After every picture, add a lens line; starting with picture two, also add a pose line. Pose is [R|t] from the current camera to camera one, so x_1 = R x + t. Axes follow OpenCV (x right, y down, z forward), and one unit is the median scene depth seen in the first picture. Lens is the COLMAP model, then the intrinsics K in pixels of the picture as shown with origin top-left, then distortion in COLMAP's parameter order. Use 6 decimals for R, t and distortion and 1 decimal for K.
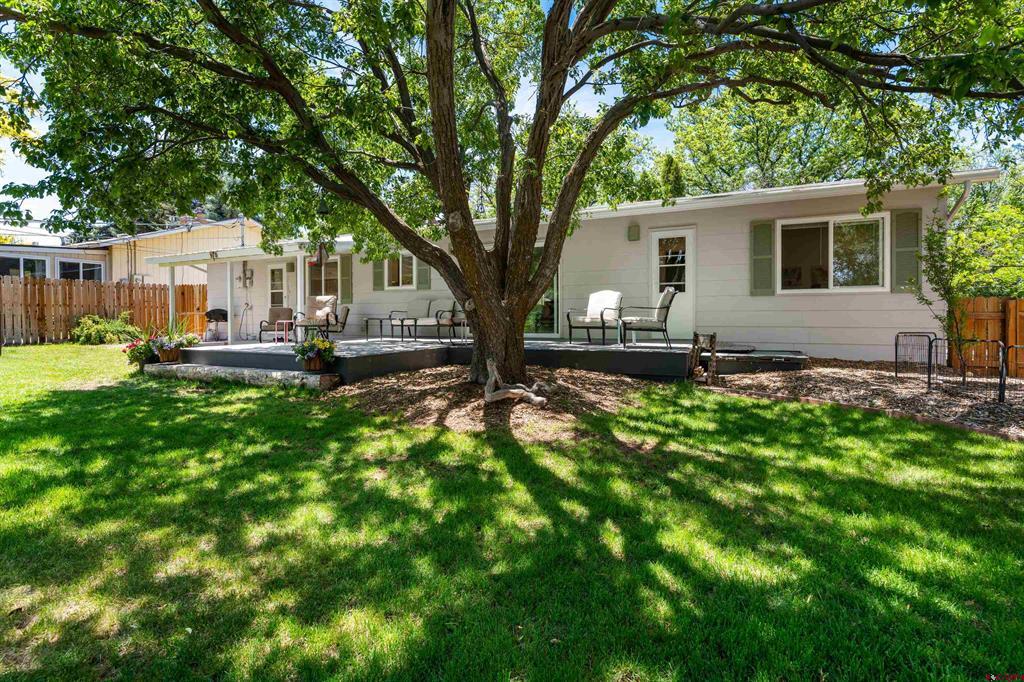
lens RADIAL K [[479.3, 0, 510.0], [0, 479.3, 331.8], [0, 0, 1]] dist [0.000361, 0.000441]
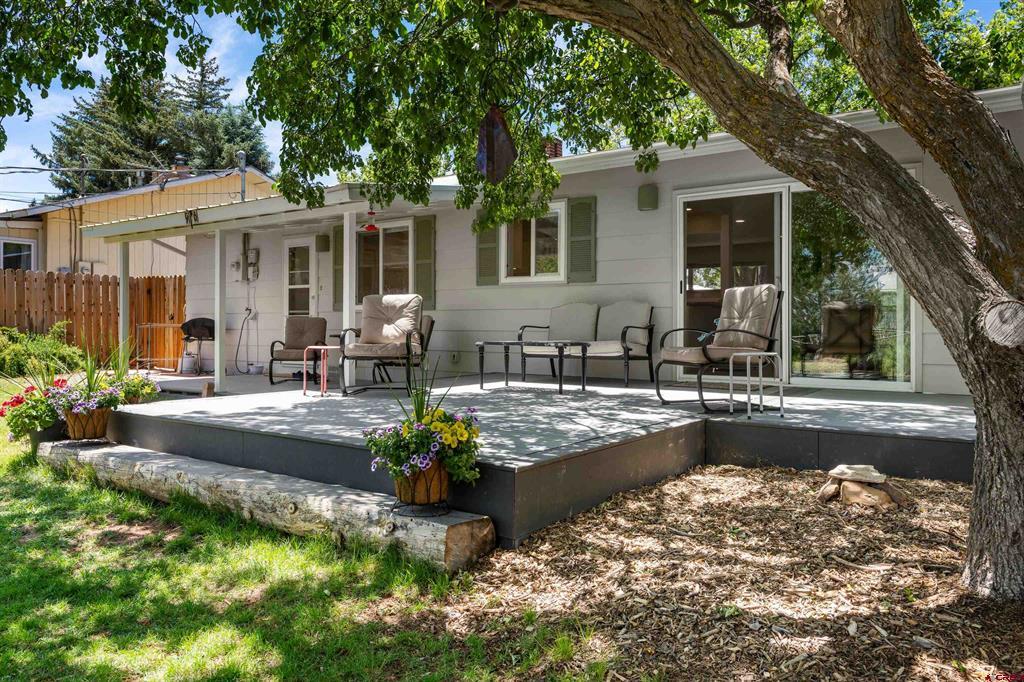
lens RADIAL K [[736.4, 0, 513.3], [0, 736.4, 339.4], [0, 0, 1]] dist [-0.005739, -0.003756]
pose [[0.988005, 0.010455, -0.154068, -0.127498], [-0.013107, 0.999783, -0.016209, -0.015644], [0.153865, 0.018034, 0.987927, 0.230401]]
